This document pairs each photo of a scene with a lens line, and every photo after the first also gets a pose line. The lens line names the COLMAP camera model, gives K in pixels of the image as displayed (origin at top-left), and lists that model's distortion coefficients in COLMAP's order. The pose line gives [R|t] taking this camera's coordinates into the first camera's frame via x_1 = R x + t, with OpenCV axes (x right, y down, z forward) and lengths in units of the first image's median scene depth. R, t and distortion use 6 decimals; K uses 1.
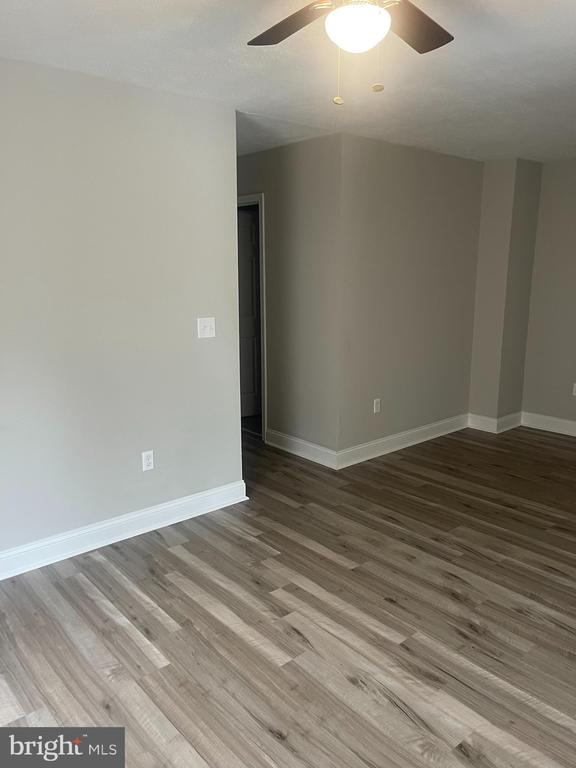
lens RADIAL K [[575.9, 0, 288.9], [0, 575.9, 385.5], [0, 0, 1]] dist [0.051360, -0.075970]
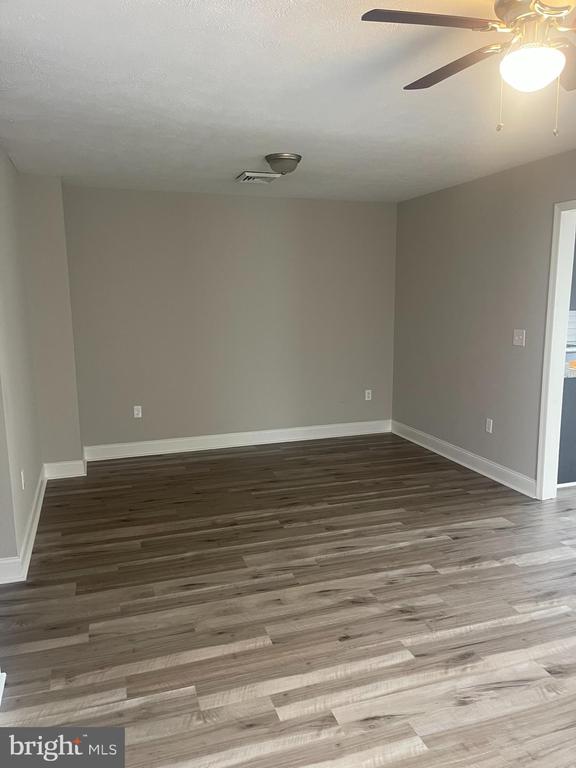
lens RADIAL K [[575.9, 0, 288.9], [0, 575.9, 385.5], [0, 0, 1]] dist [0.051360, -0.075970]
pose [[0.382012, -0.148604, 0.912132, -0.544388], [0.193287, 0.978006, 0.078385, -0.107866], [-0.903719, 0.146359, 0.402333, 0.509057]]
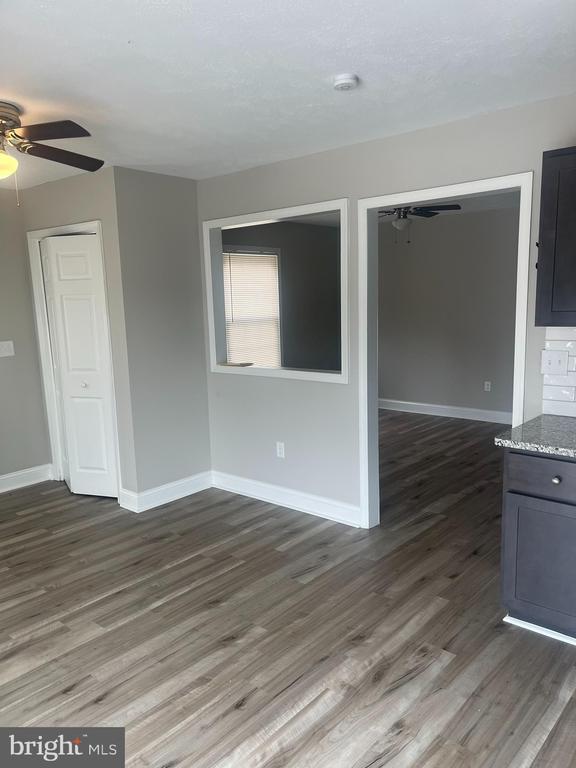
lens RADIAL K [[583.2, 0, 289.8], [0, 583.2, 368.6], [0, 0, 1]] dist [0.055572, 0.000364]
pose [[0.152771, 0.123603, -0.980502, 1.676197], [-0.170332, 0.980593, 0.097075, -0.012537], [0.973472, 0.152181, 0.170859, -0.040603]]
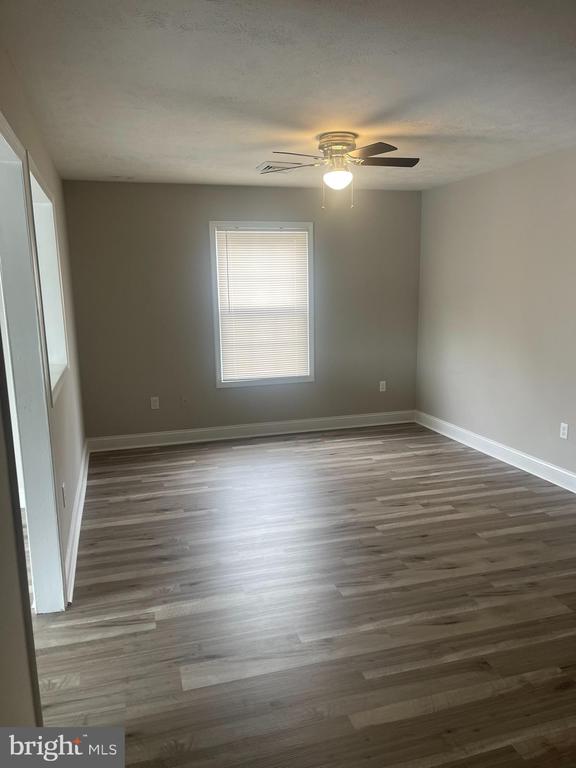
lens RADIAL K [[575.9, 0, 288.9], [0, 575.9, 385.5], [0, 0, 1]] dist [0.051360, -0.075970]
pose [[-0.403721, 0.169092, -0.899120, 1.148341], [-0.162259, 0.953958, 0.252262, -0.191903], [0.900378, 0.247734, -0.357697, 0.891083]]
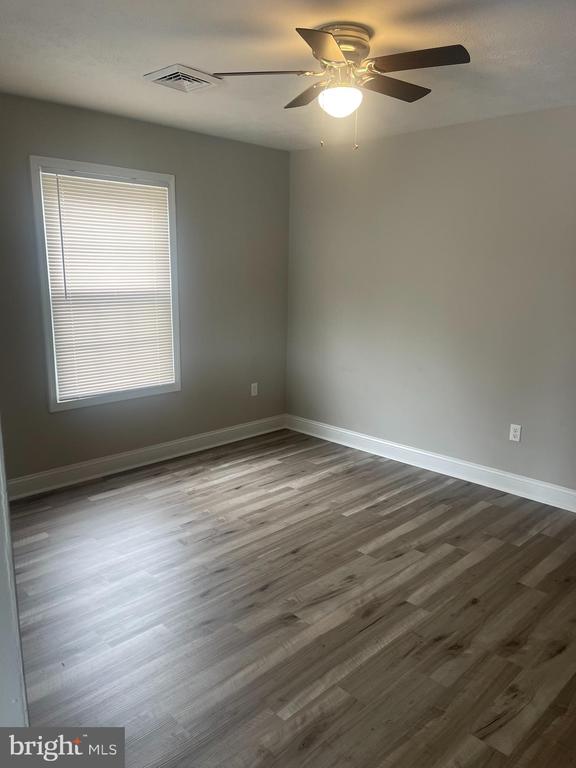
lens RADIAL K [[574.5, 0, 285.6], [0, 574.5, 385.7], [0, 0, 1]] dist [0.024833, -0.003759]
pose [[0.074912, 0.208826, -0.975080, 0.835724], [-0.211125, 0.958982, 0.189158, -0.082585], [0.974584, 0.191693, 0.115927, 0.400443]]
